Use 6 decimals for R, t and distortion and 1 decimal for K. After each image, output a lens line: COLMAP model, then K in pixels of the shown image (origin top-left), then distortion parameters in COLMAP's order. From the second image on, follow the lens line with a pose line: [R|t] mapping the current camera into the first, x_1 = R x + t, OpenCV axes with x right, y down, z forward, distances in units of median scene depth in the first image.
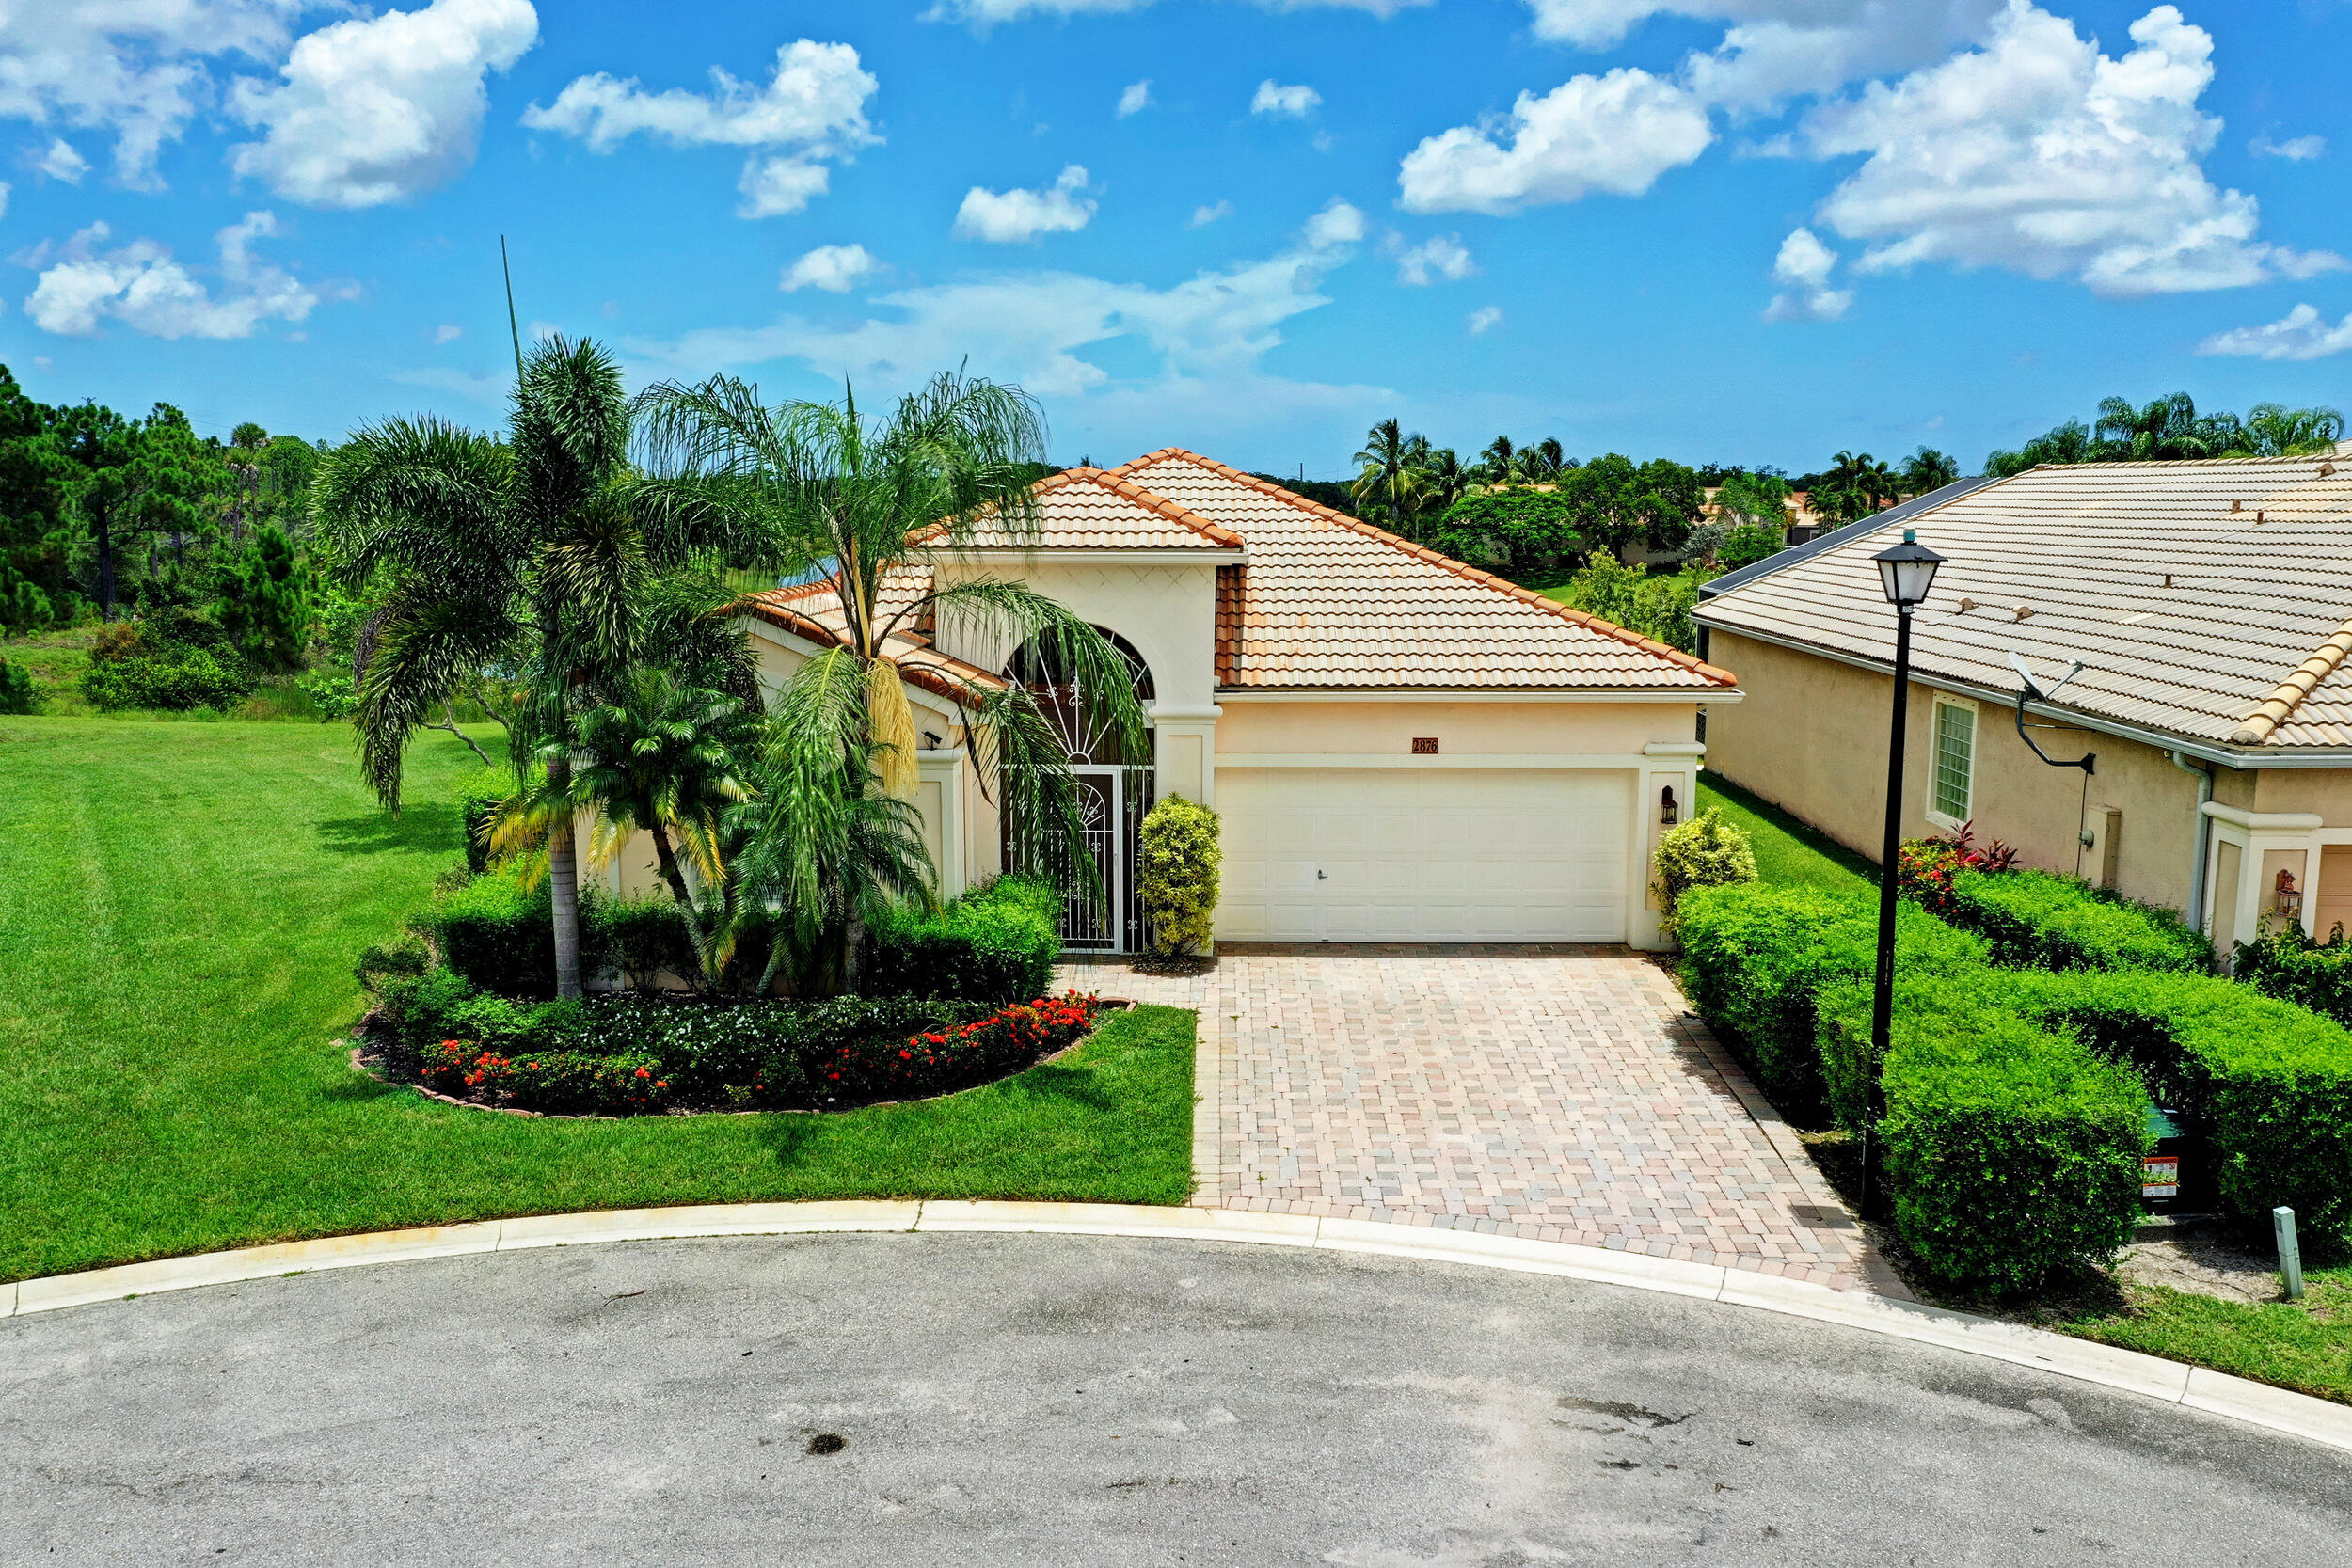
lens RADIAL K [[1895.4, 0, 1176.0], [0, 1895.4, 784.0], [0, 0, 1]] dist [0.006263, -0.000097]
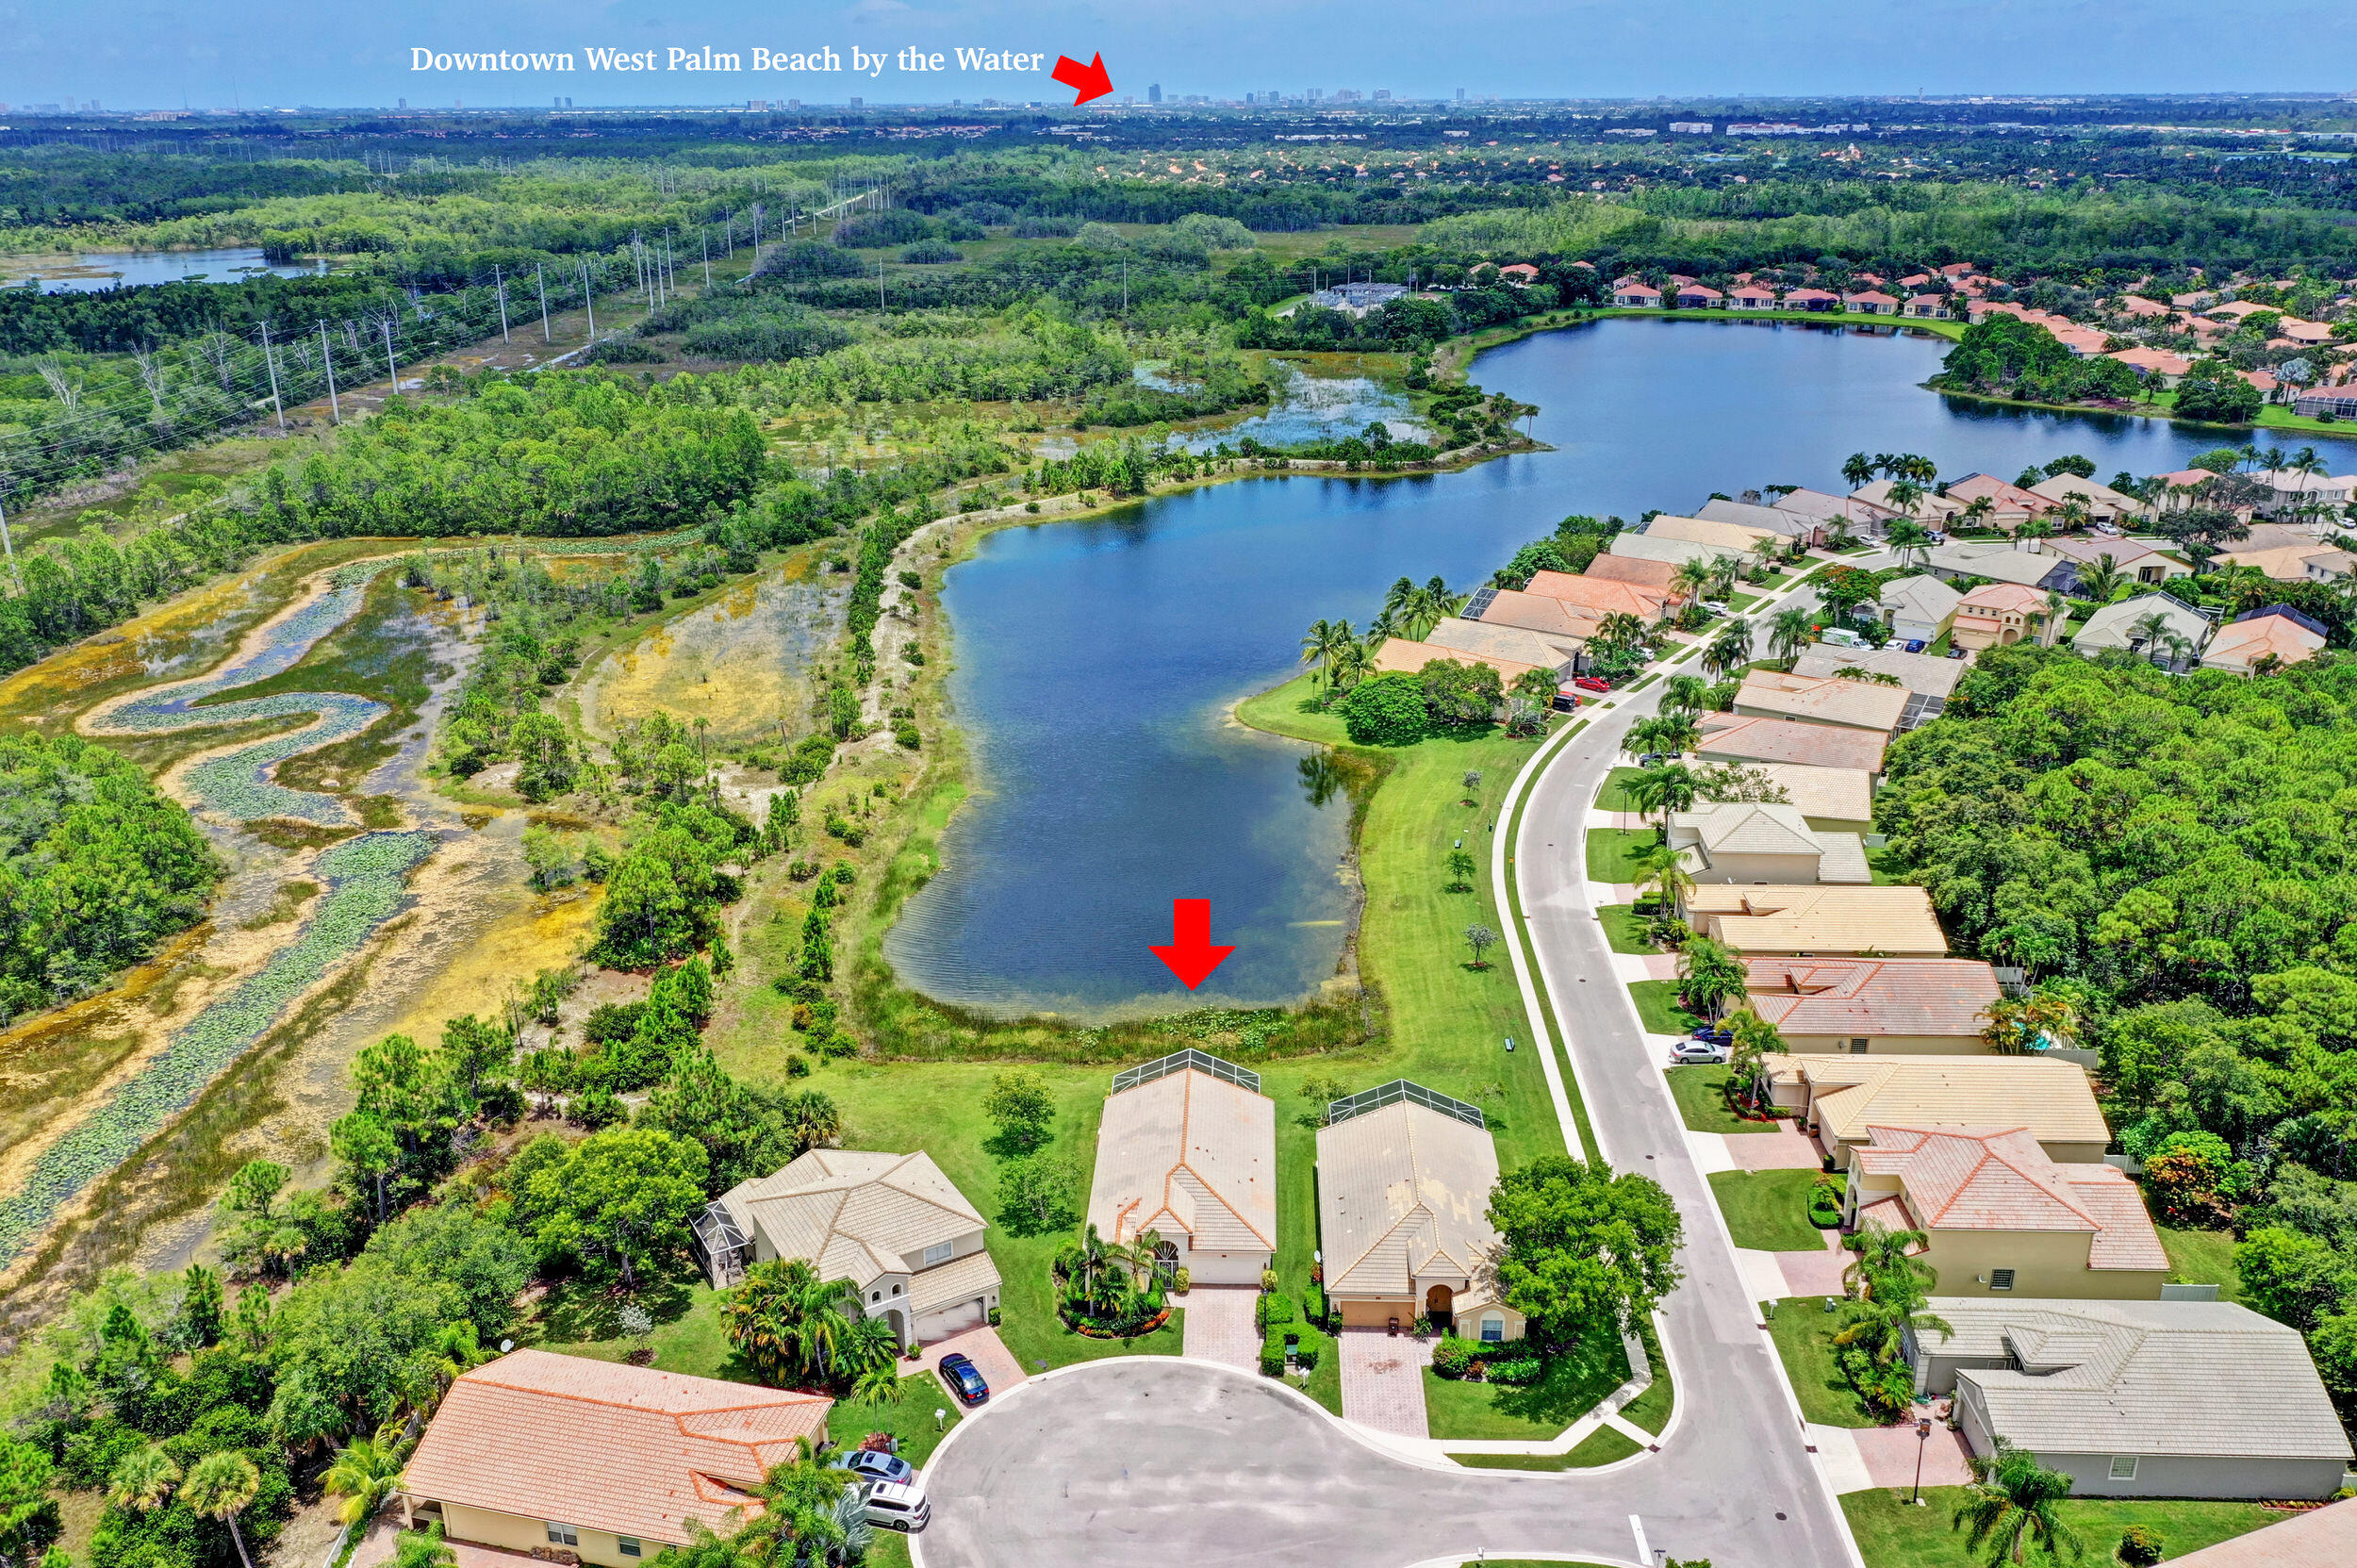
lens RADIAL K [[1880.2, 0, 1178.5], [0, 1880.2, 784.0], [0, 0, 1]] dist [-0.000813, 0.000137]
pose [[0.999859, 0.000072, -0.016779, 0.090901], [0.003306, 0.979547, 0.201190, -2.688521], [0.016450, -0.201217, 0.979409, -4.524919]]
